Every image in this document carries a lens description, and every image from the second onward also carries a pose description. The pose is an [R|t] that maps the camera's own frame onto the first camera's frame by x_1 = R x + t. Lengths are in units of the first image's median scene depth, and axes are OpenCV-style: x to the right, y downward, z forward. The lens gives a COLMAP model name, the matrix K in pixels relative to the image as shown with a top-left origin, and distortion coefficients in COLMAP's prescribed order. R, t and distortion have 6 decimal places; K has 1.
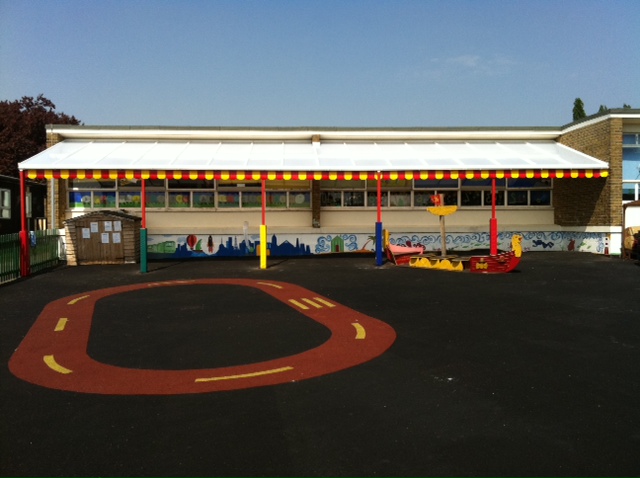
lens RADIAL K [[604.3, 0, 320.4], [0, 604.3, 241.7], [0, 0, 1]] dist [0.071945, 0.000000]
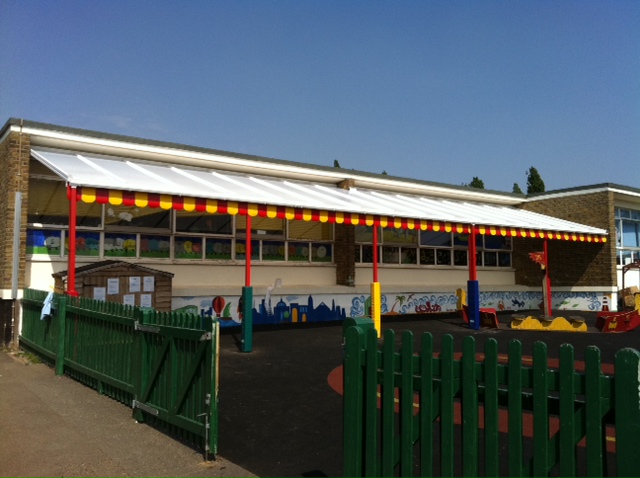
lens RADIAL K [[604.3, 0, 320.3], [0, 604.3, 240.7], [0, 0, 1]] dist [0.071945, 0.000000]
pose [[0.826977, 0.044511, 0.560470, -0.517439], [0.014228, 0.994885, -0.100006, -0.003432], [-0.562055, 0.090677, 0.822114, 0.322183]]
